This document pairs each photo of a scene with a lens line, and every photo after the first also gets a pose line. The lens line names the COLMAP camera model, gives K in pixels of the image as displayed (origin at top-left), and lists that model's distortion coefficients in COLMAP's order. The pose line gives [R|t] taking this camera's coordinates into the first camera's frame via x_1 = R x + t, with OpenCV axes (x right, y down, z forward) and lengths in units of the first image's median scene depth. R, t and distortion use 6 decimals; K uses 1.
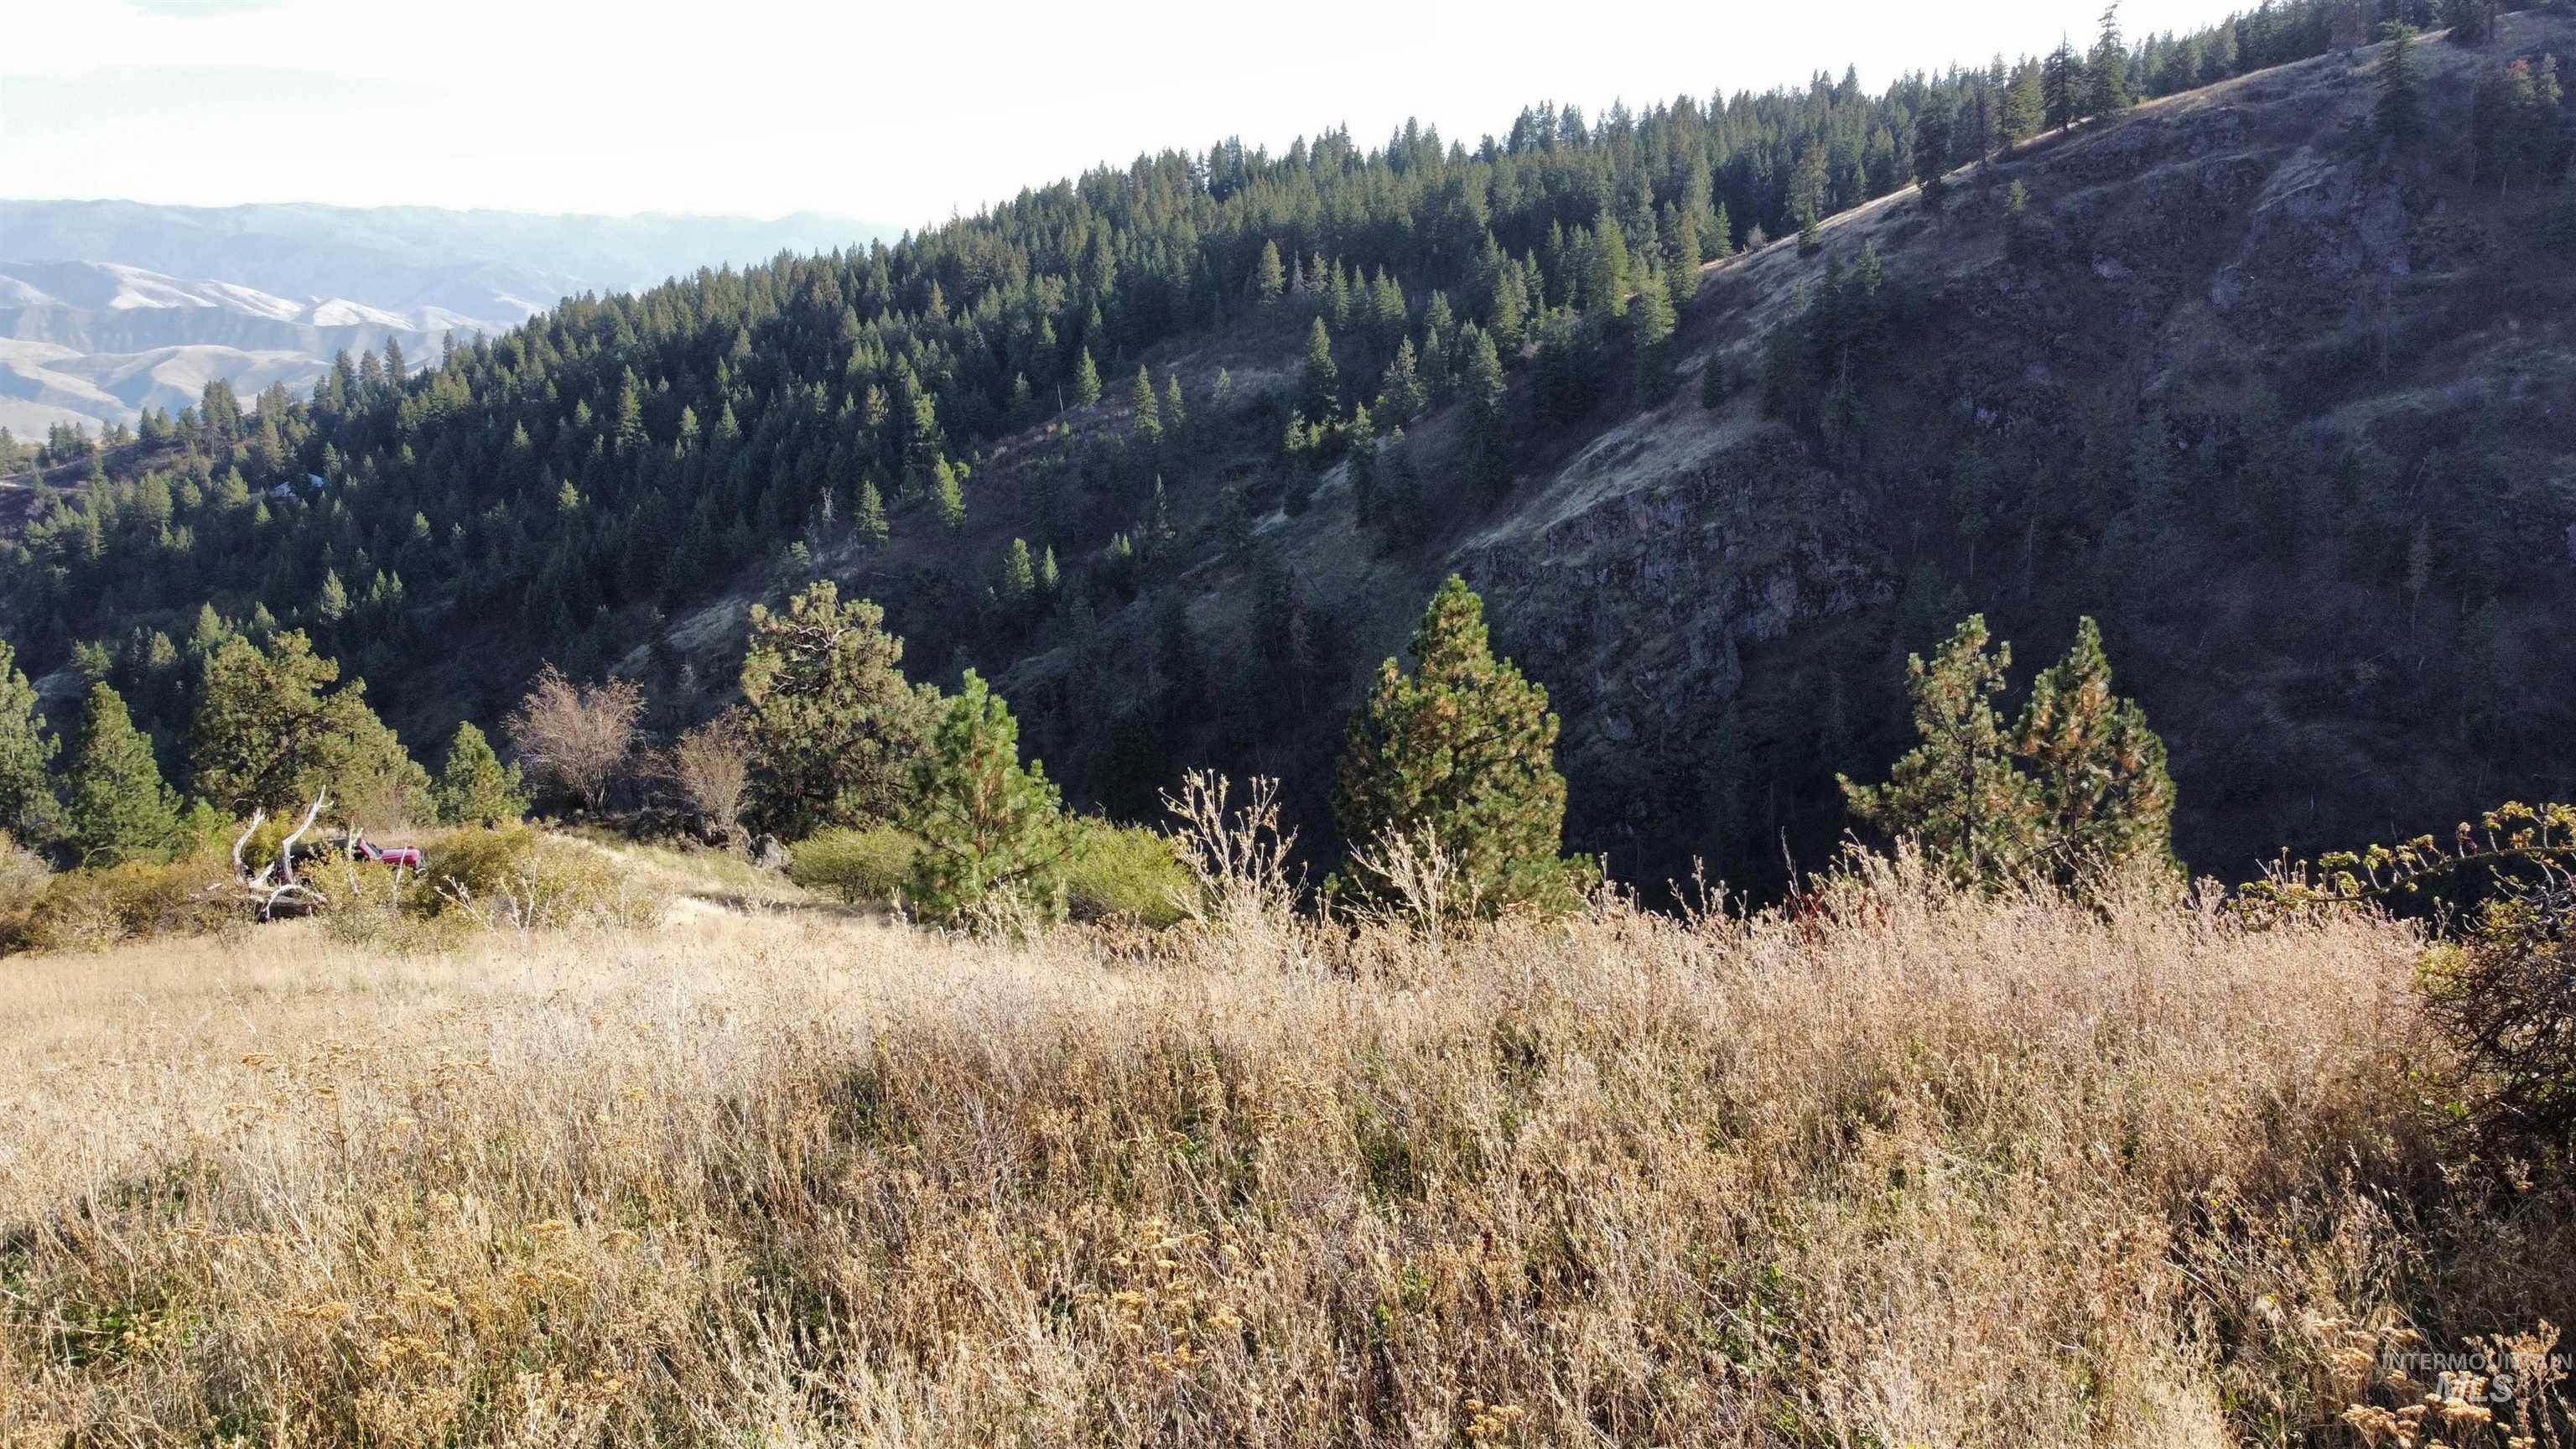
lens RADIAL K [[1939.7, 0, 1321.0], [0, 1939.7, 763.1], [0, 0, 1]] dist [-0.019883, 0.011561]
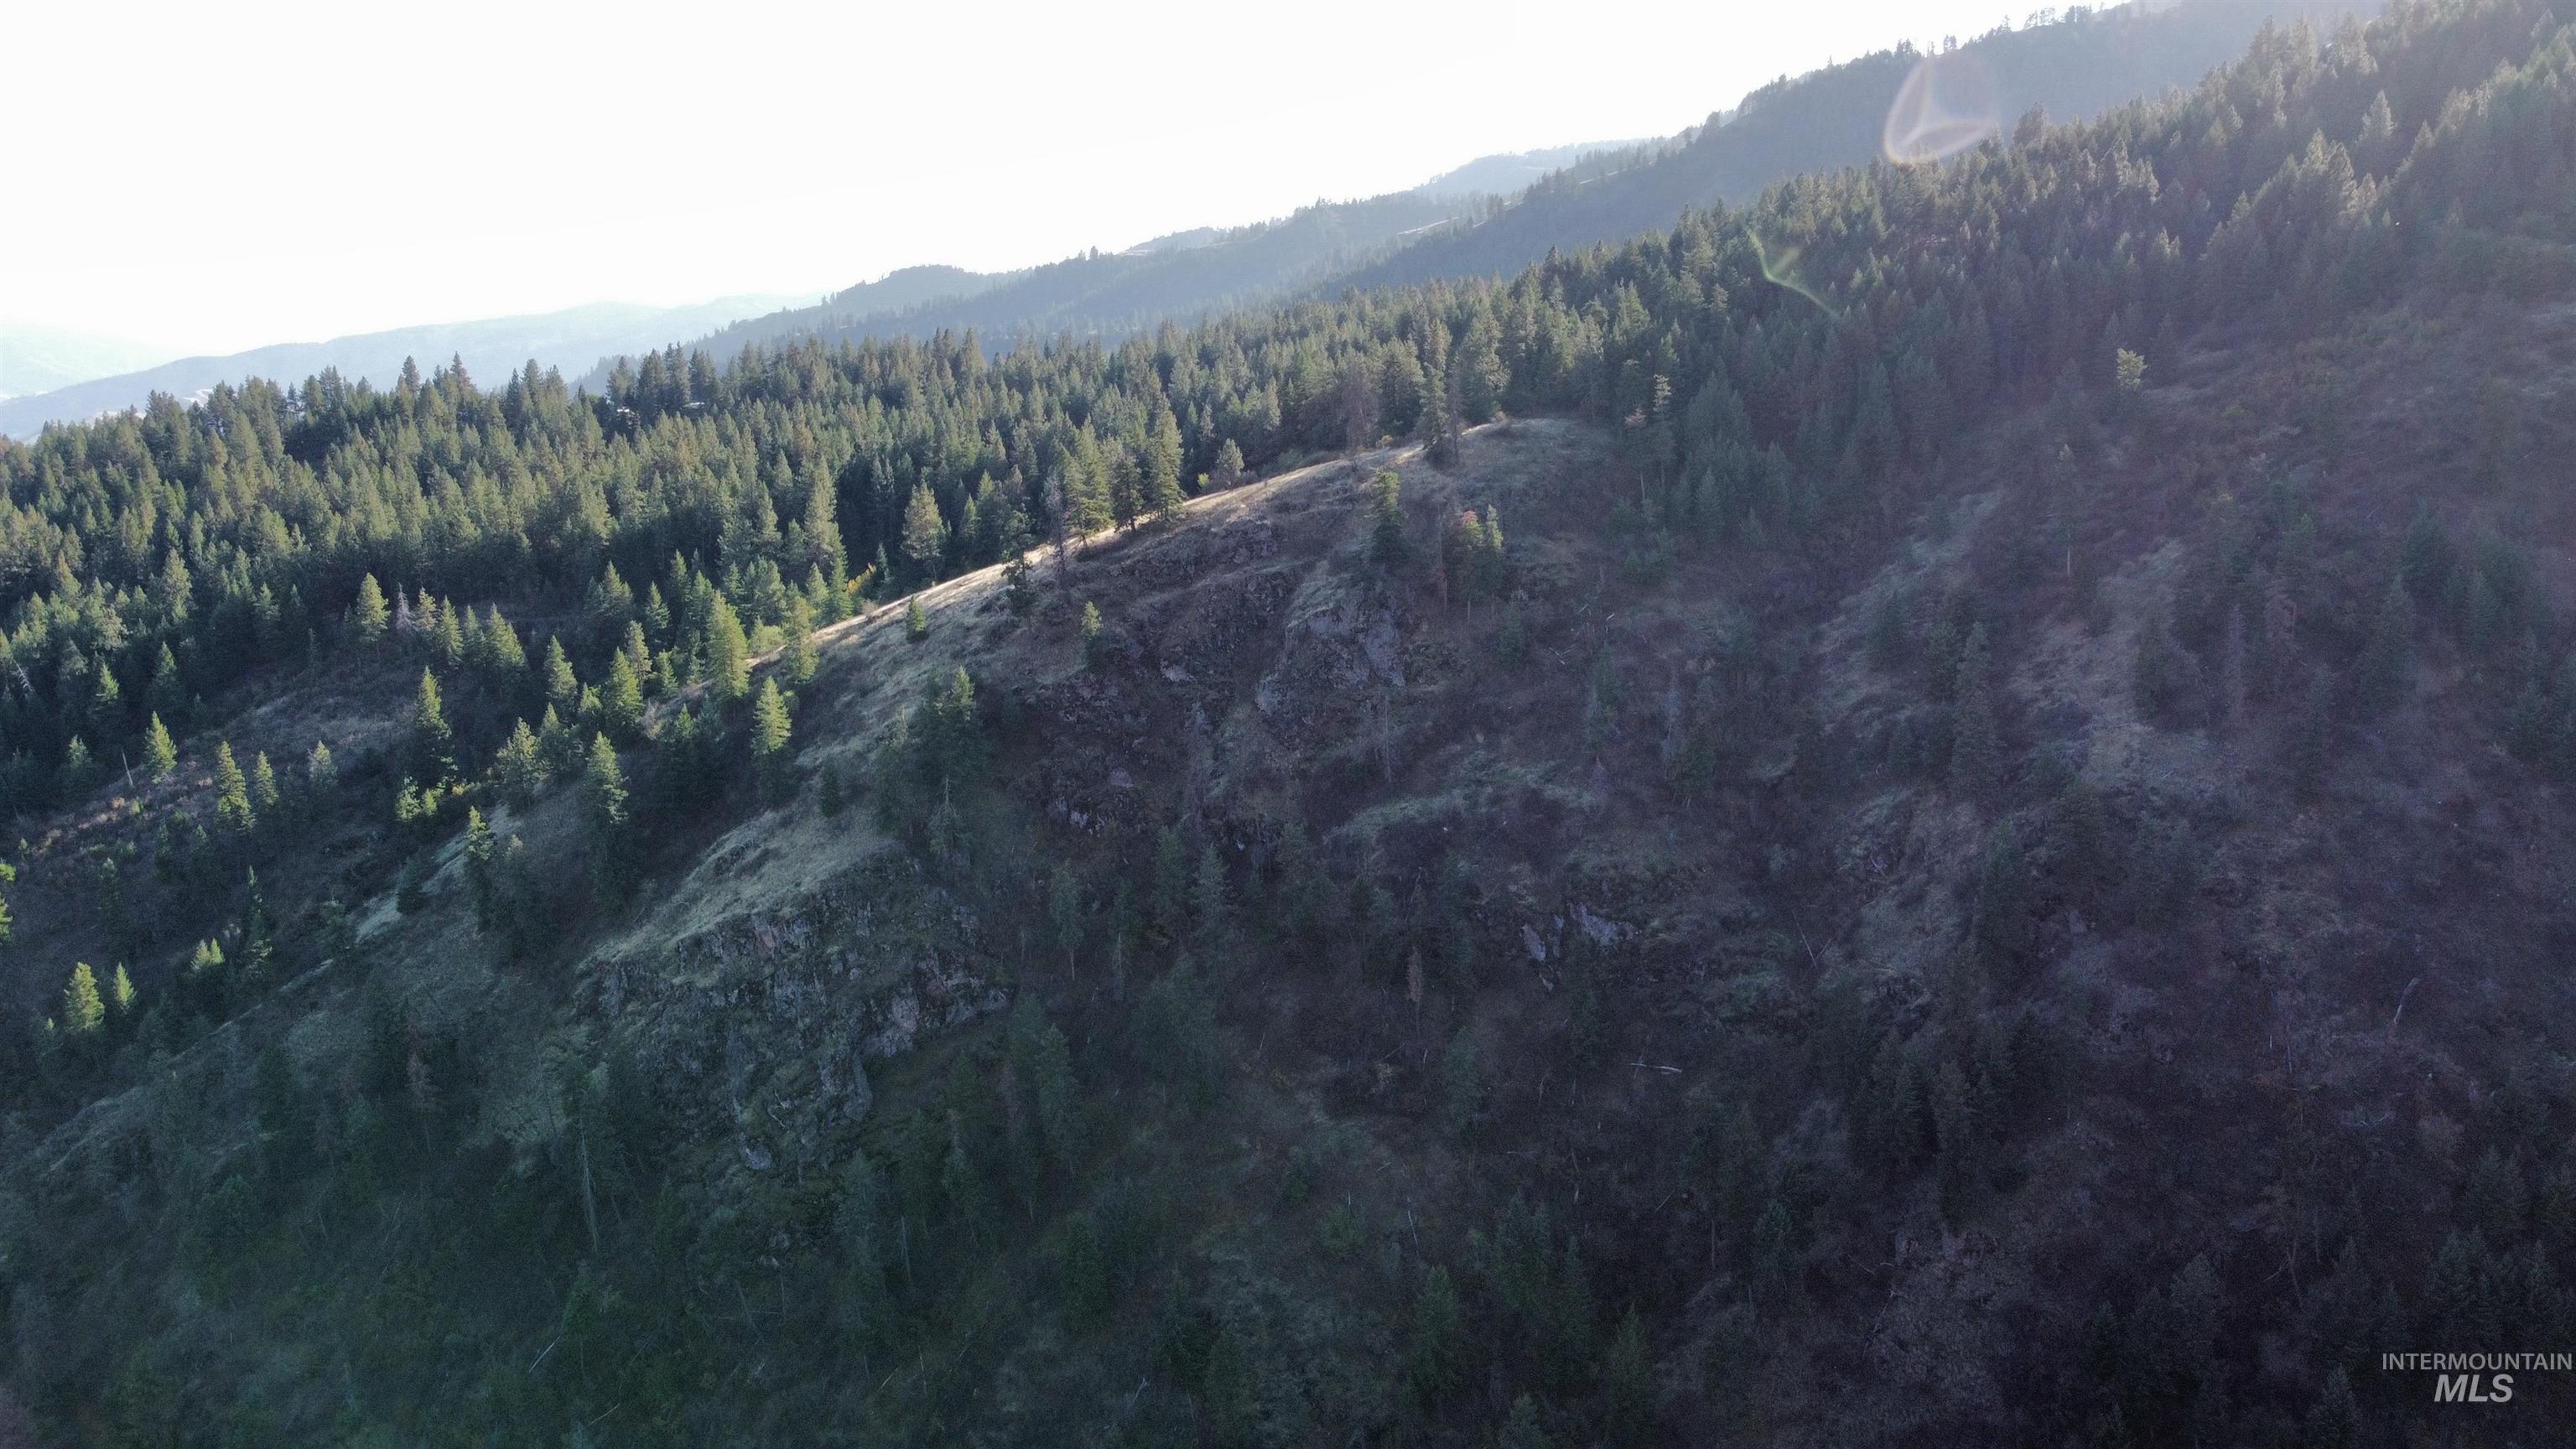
lens RADIAL K [[1949.4, 0, 1315.4], [0, 1949.4, 688.2], [0, 0, 1]] dist [-0.003114, -0.007584]
pose [[0.918759, -0.062650, 0.389817, 0.034048], [0.087043, 0.995178, -0.045210, -0.178551], [-0.385105, 0.075468, 0.919782, -0.084116]]
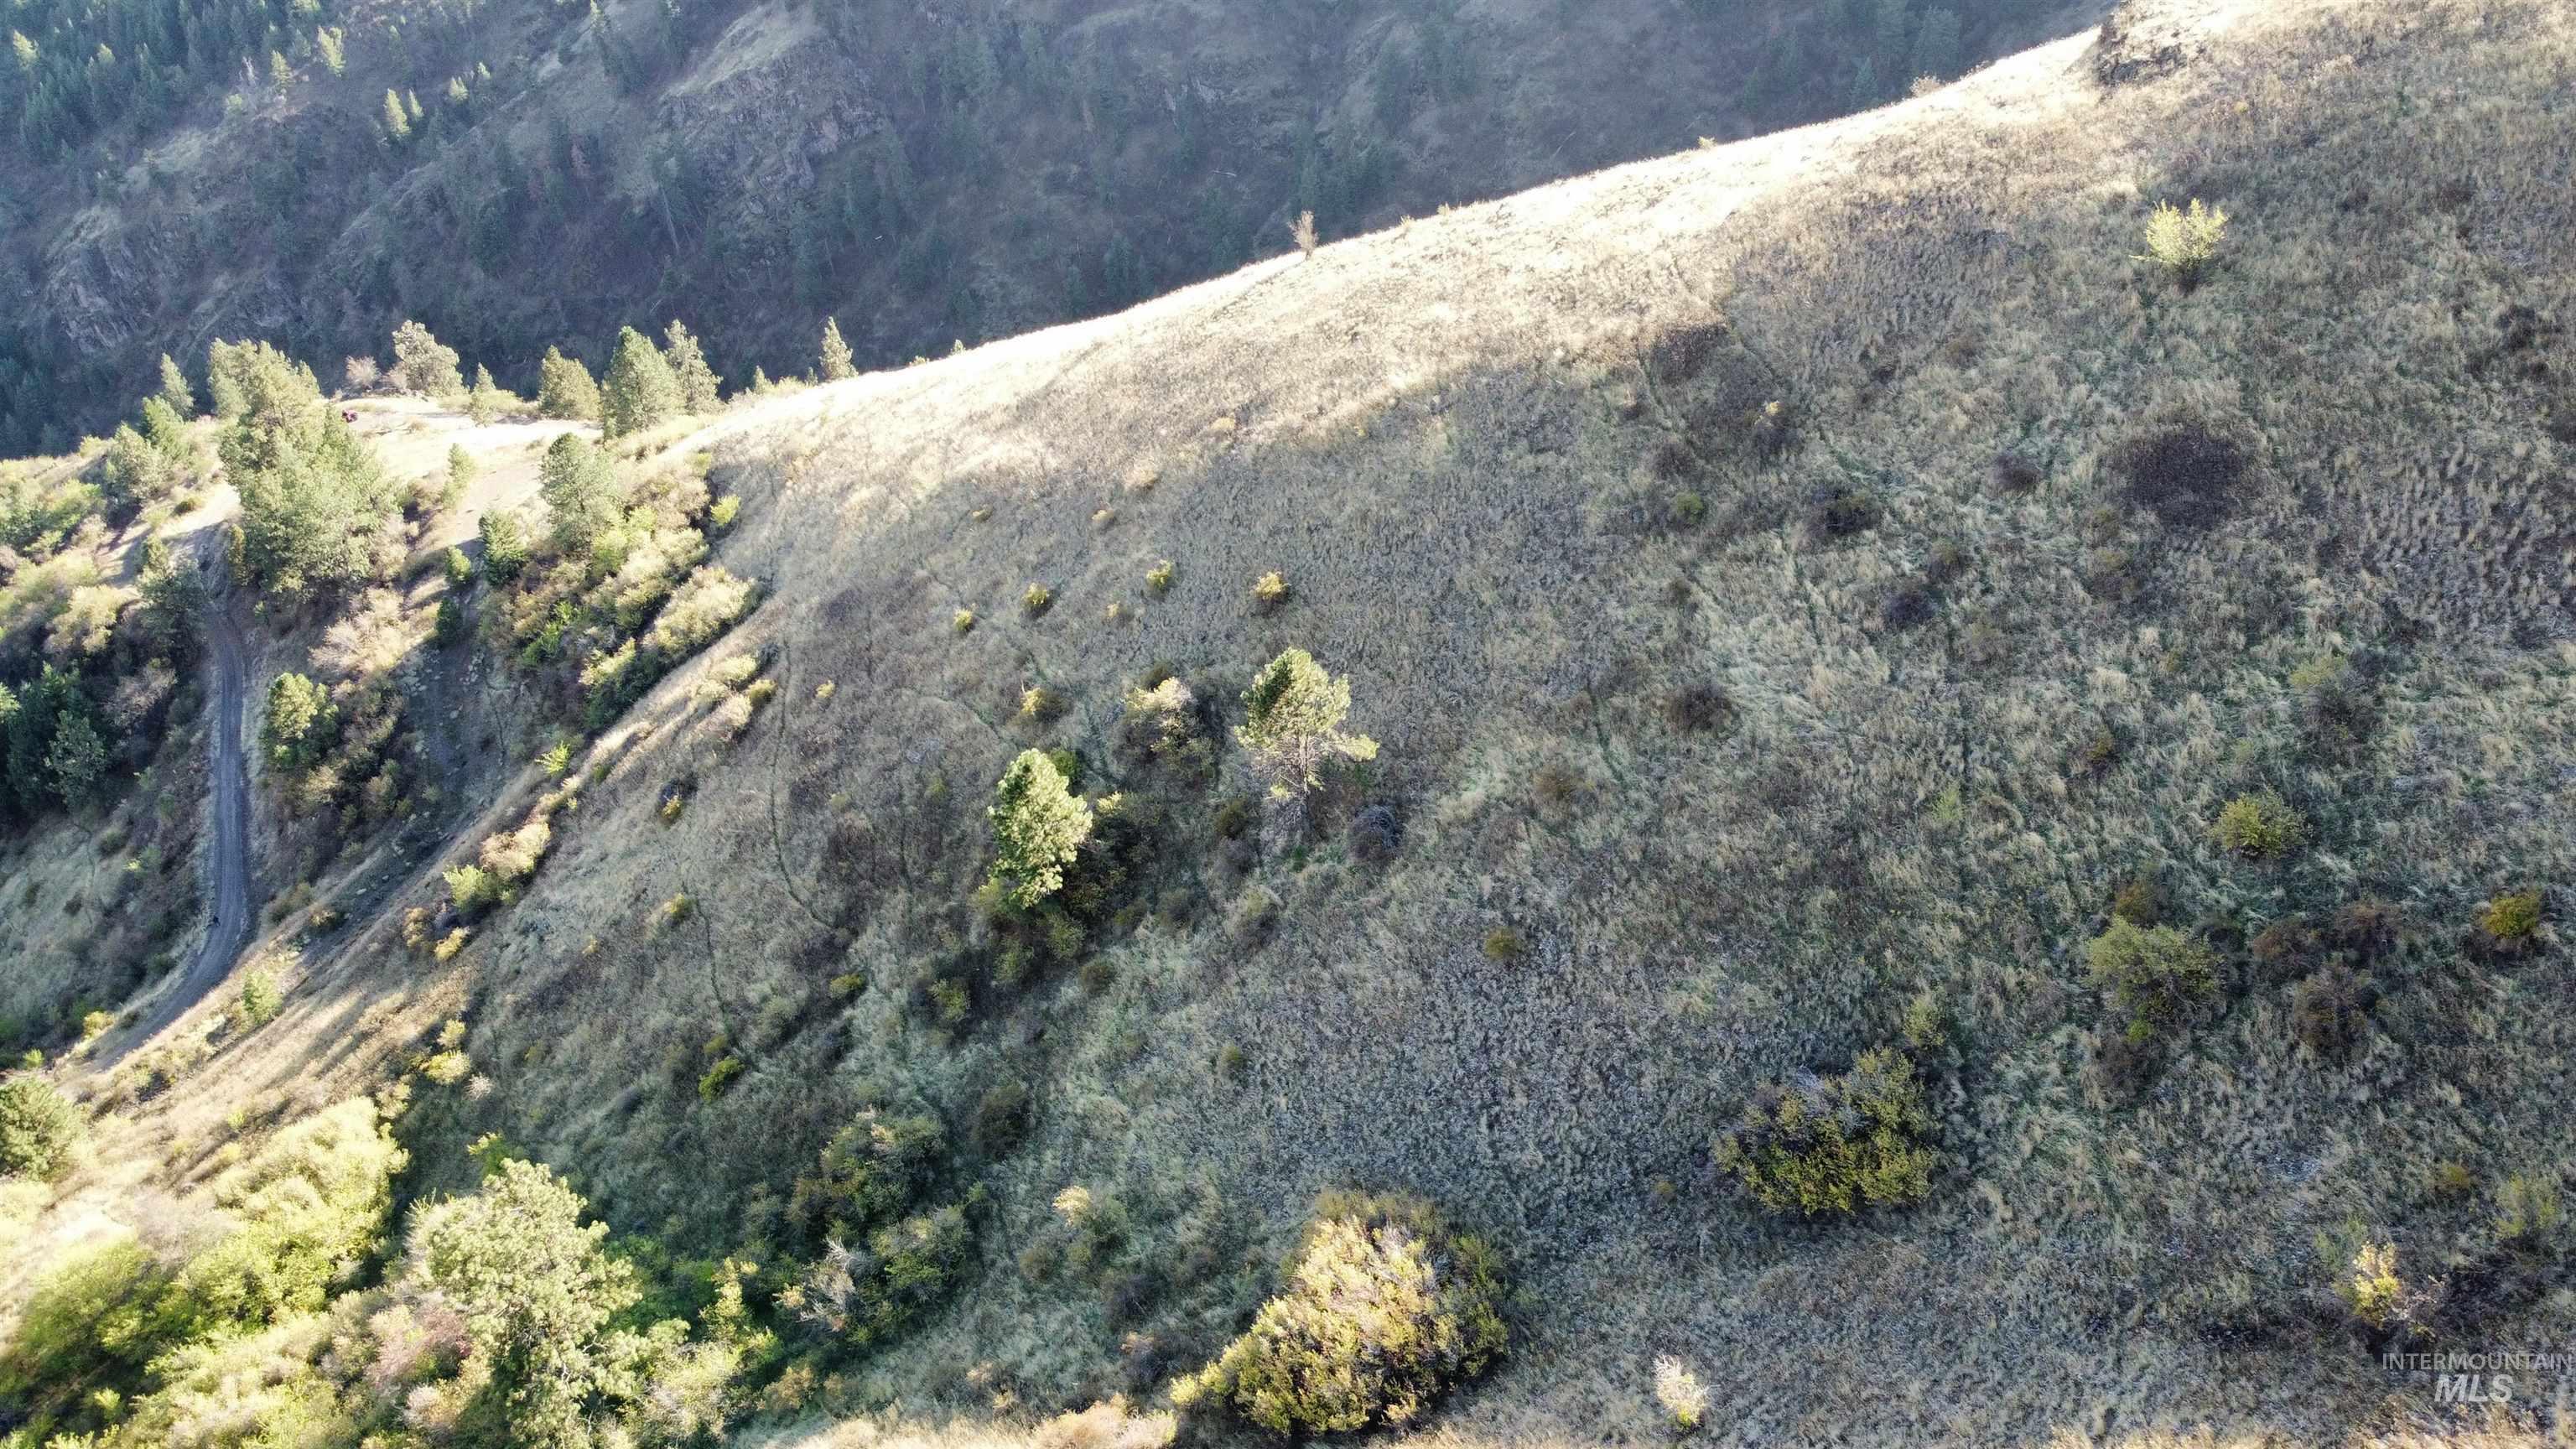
lens RADIAL K [[2012.9, 0, 1330.5], [0, 2012.9, 726.7], [0, 0, 1]] dist [-0.012661, -0.006989]
pose [[0.960032, -0.158272, 0.230843, 0.145284], [0.065688, 0.929136, 0.363855, -0.207908], [-0.272072, -0.334149, 0.902397, -1.027832]]
